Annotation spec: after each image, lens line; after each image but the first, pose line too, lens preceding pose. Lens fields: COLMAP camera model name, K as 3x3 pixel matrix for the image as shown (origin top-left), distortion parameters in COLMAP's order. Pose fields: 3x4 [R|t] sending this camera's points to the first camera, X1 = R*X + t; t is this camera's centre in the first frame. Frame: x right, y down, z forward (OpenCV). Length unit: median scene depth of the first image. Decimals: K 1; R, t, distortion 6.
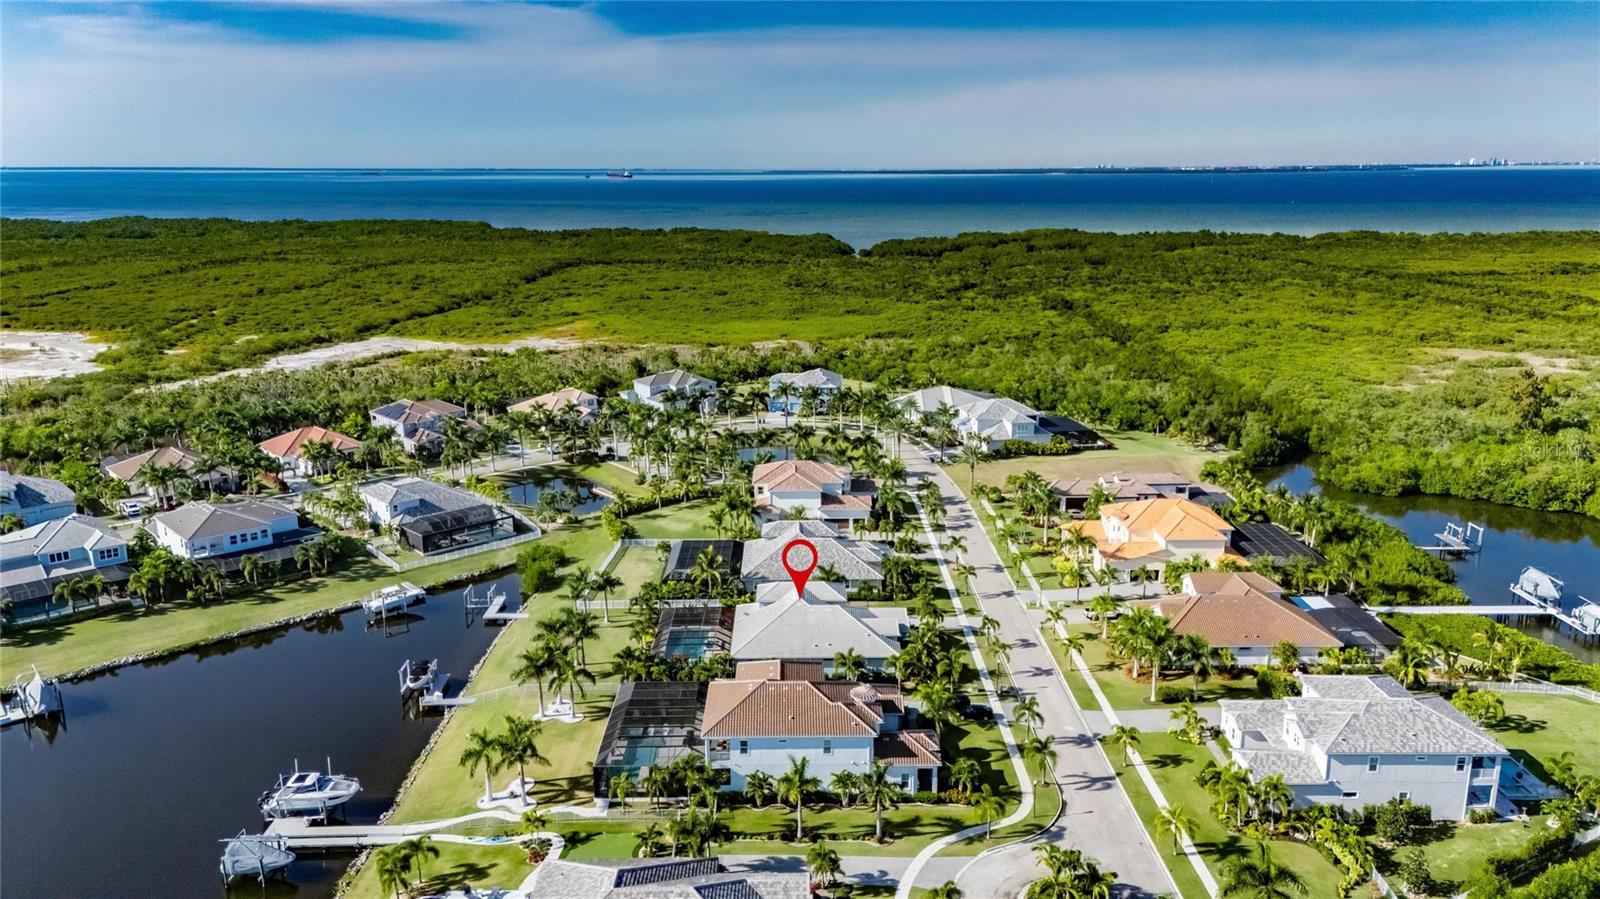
lens RADIAL K [[1160.7, 0, 800.0], [0, 1160.7, 449.5], [0, 0, 1]] dist [0.029134, -0.001901]
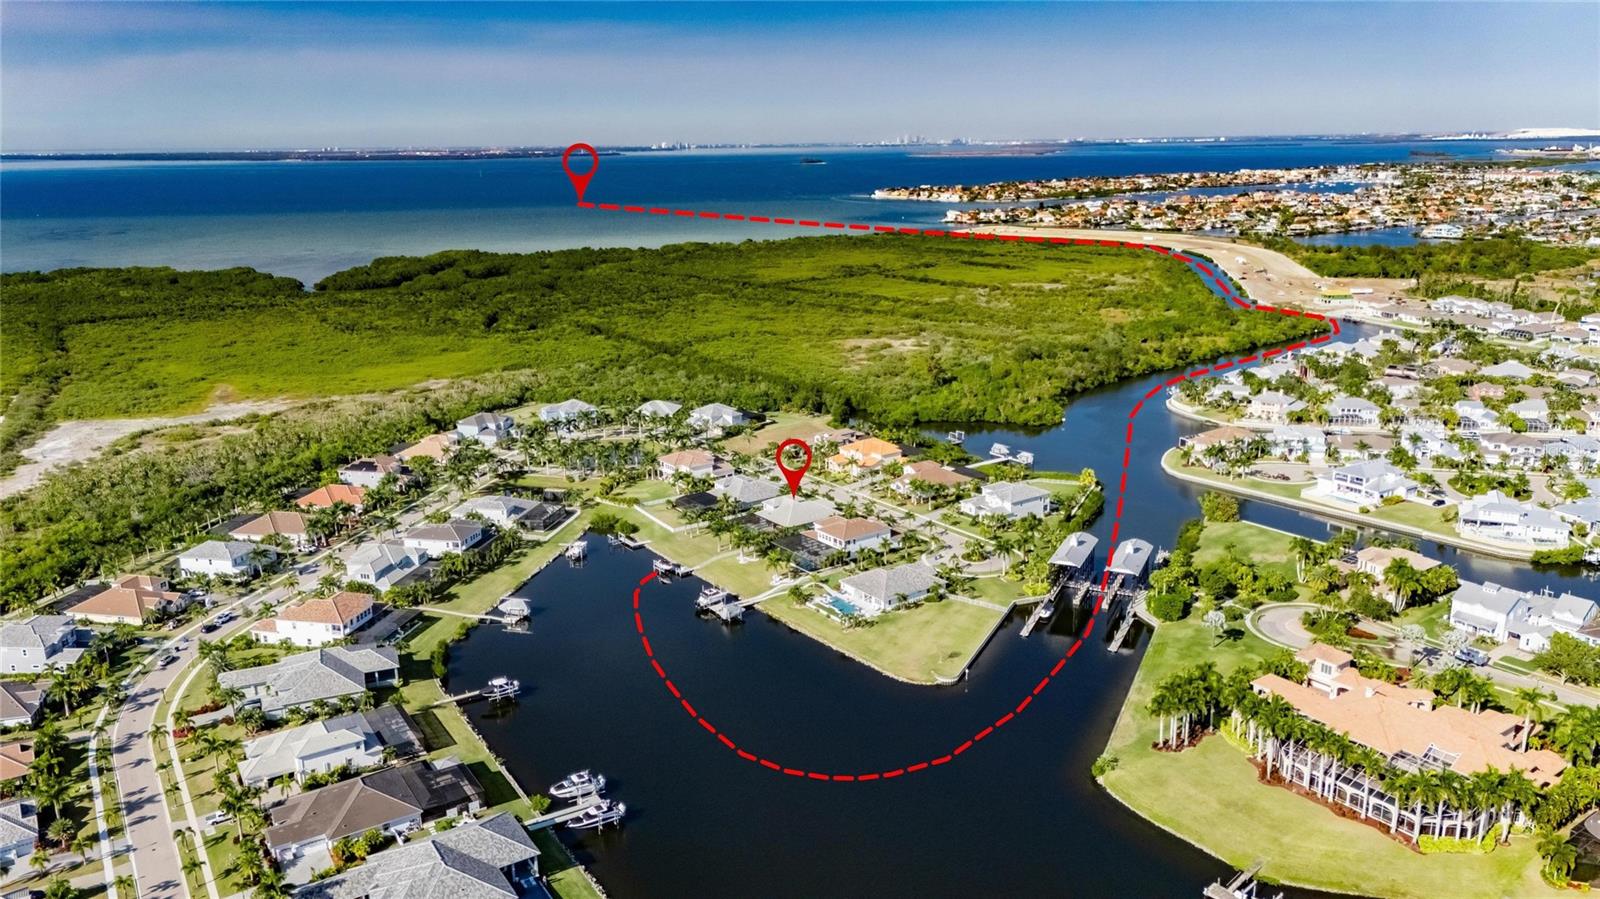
lens RADIAL K [[1160.7, 0, 800.0], [0, 1160.7, 449.5], [0, 0, 1]] dist [0.029134, -0.001901]
pose [[0.809878, -0.152827, 0.566341, -0.818838], [0.143599, 0.987742, 0.061192, -0.071359], [-0.568751, 0.031768, 0.821896, -0.578074]]
